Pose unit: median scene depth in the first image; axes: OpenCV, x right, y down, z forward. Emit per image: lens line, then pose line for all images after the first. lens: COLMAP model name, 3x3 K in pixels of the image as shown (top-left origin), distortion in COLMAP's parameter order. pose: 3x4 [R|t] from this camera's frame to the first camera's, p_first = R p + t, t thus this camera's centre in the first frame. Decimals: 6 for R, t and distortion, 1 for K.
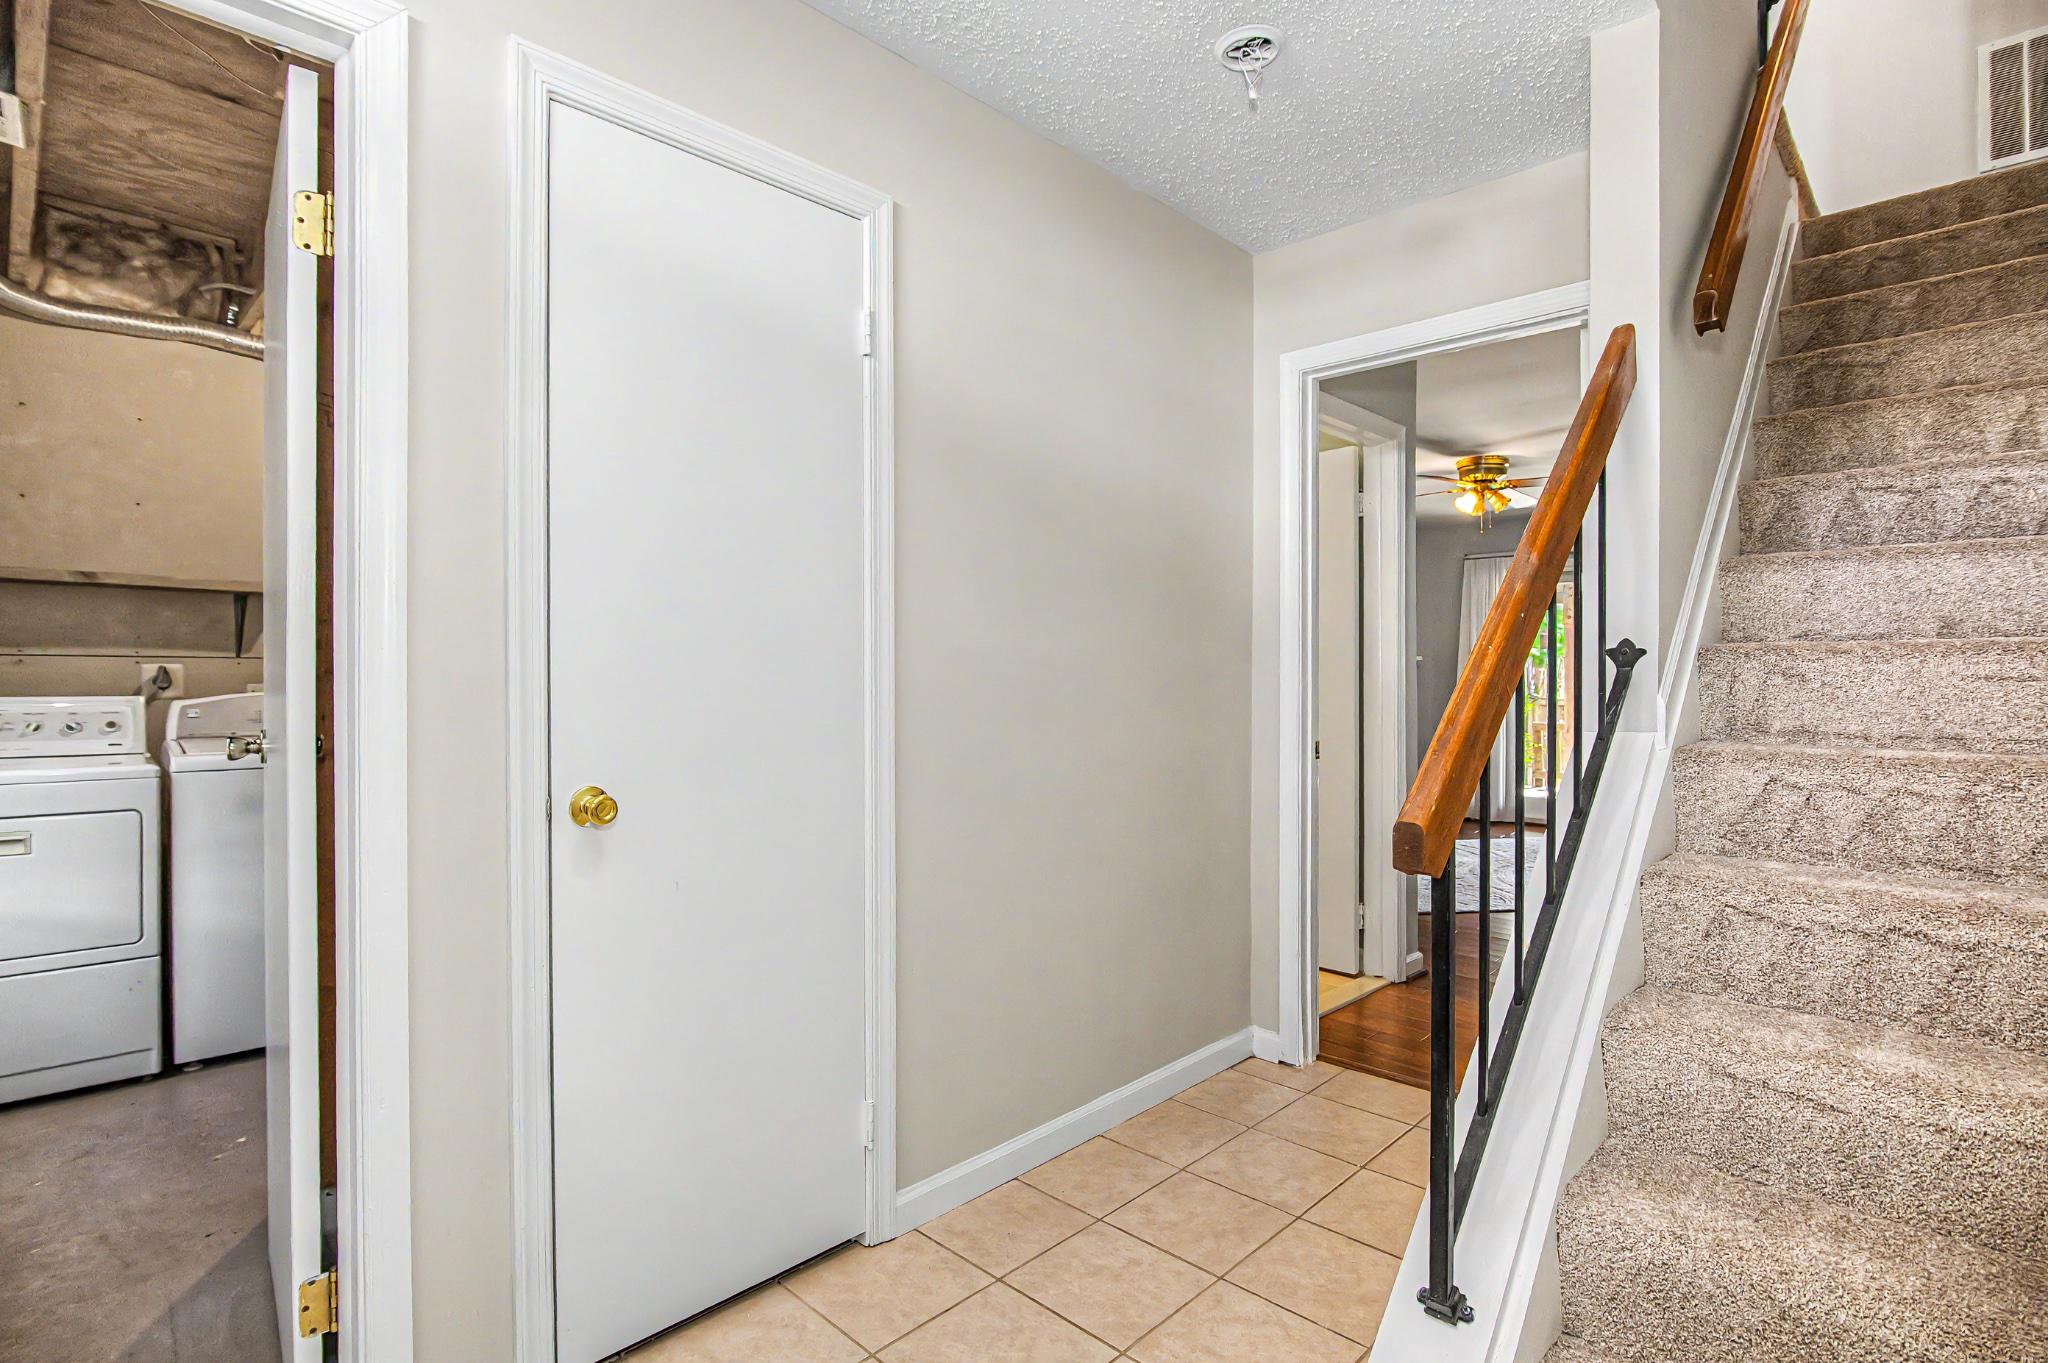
lens RADIAL K [[1022.4, 0, 1031.5], [0, 1022.4, 673.6], [0, 0, 1]] dist [-0.007491, -0.000614]
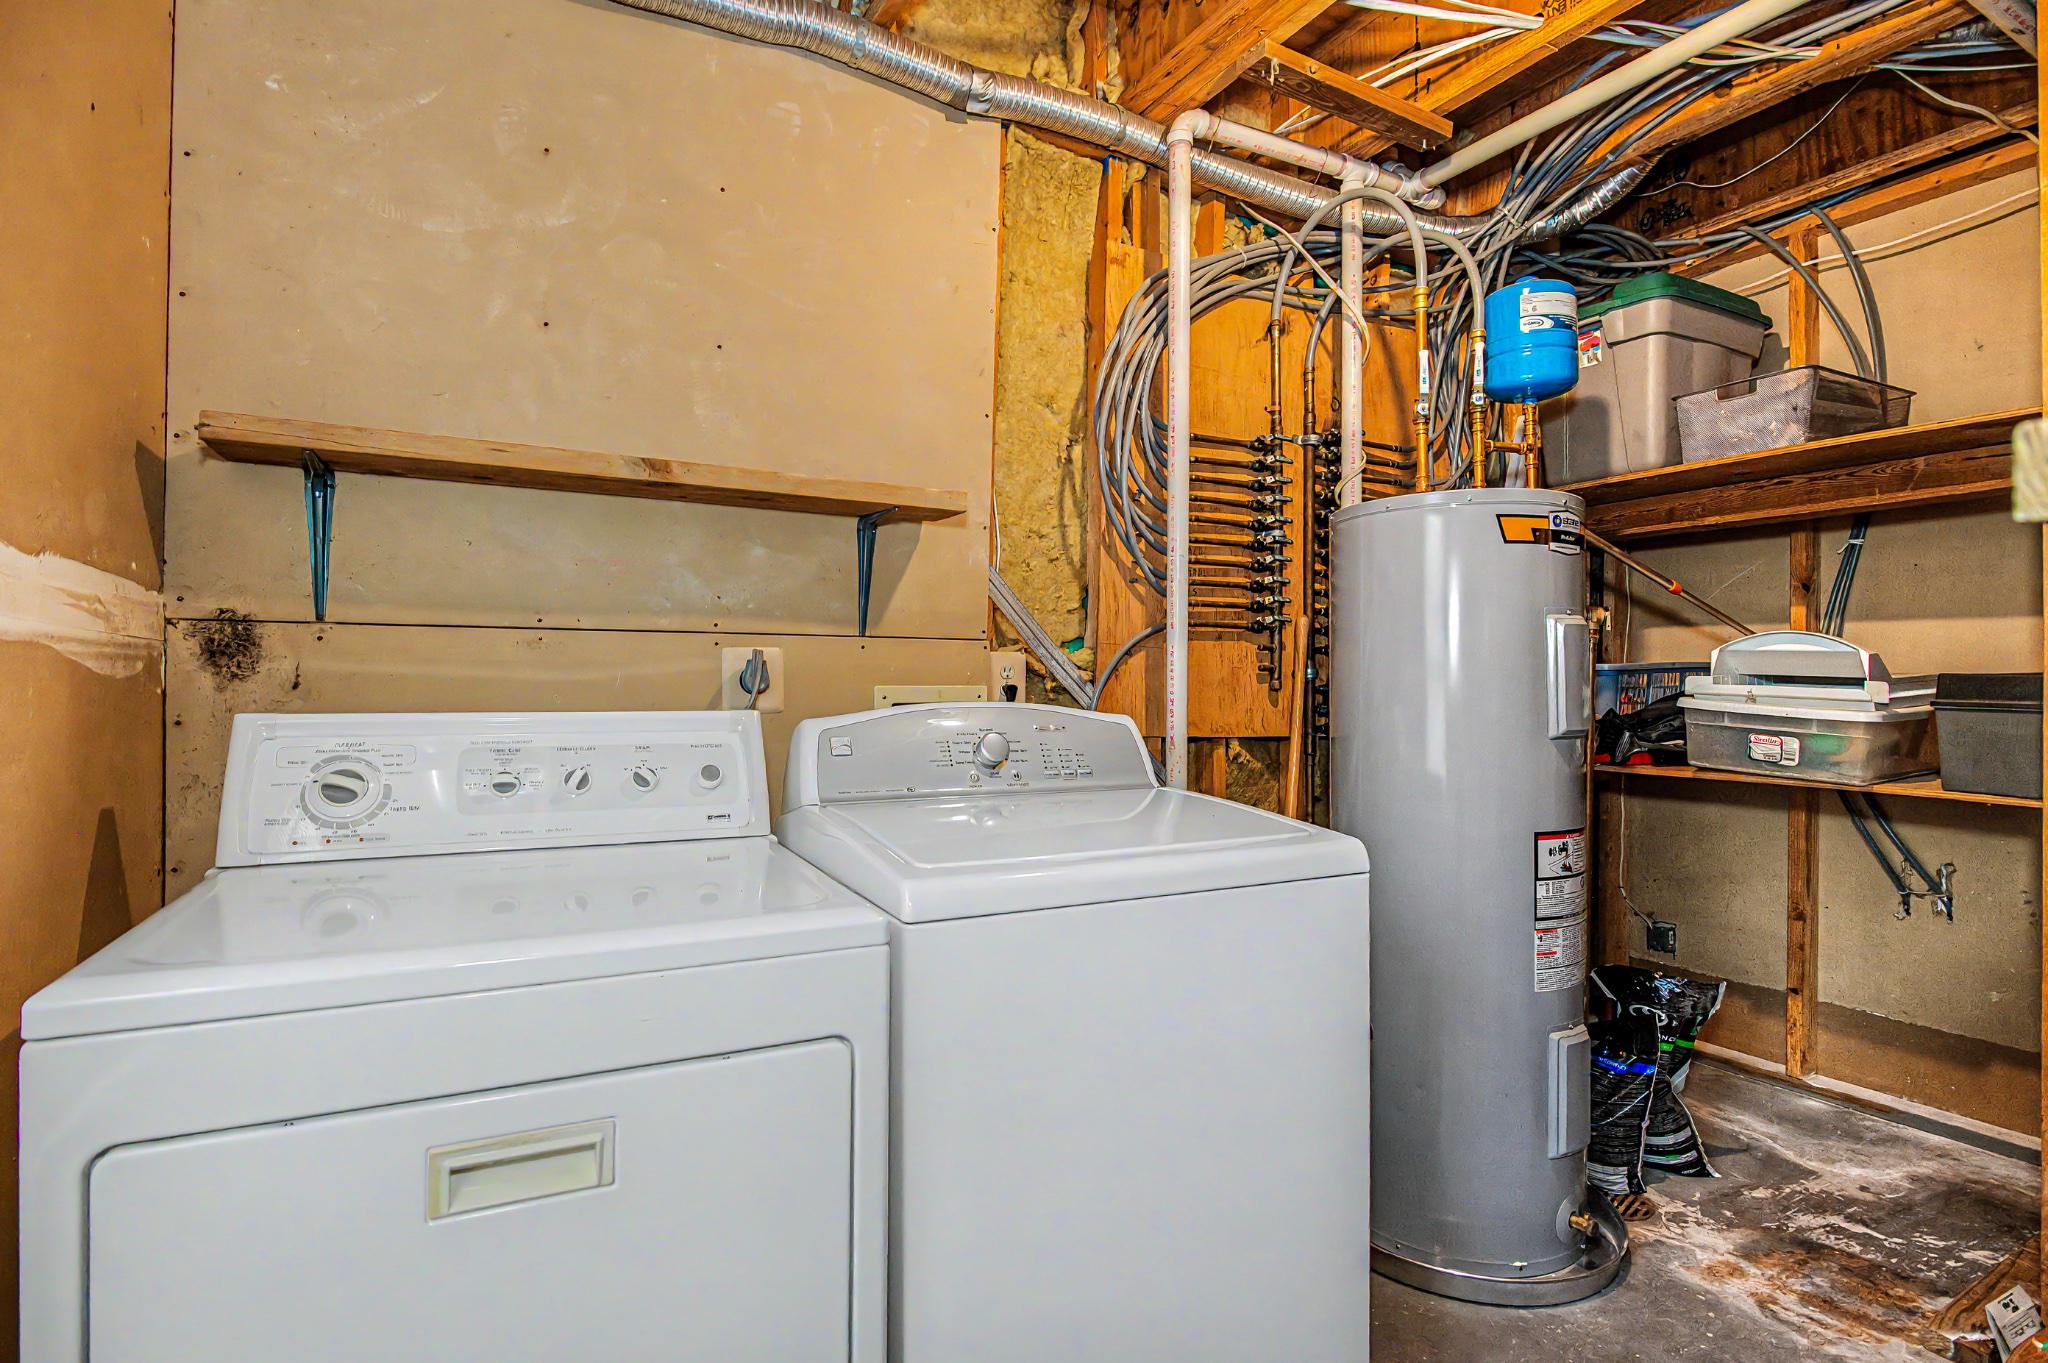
lens RADIAL K [[1022.4, 0, 1031.5], [0, 1022.4, 673.6], [0, 0, 1]] dist [-0.007491, -0.000614]
pose [[0.957737, 0.003968, -0.287617, -0.609195], [-0.005591, 0.999973, -0.004820, 0.006232], [0.287590, 0.006224, 0.957733, 0.574045]]
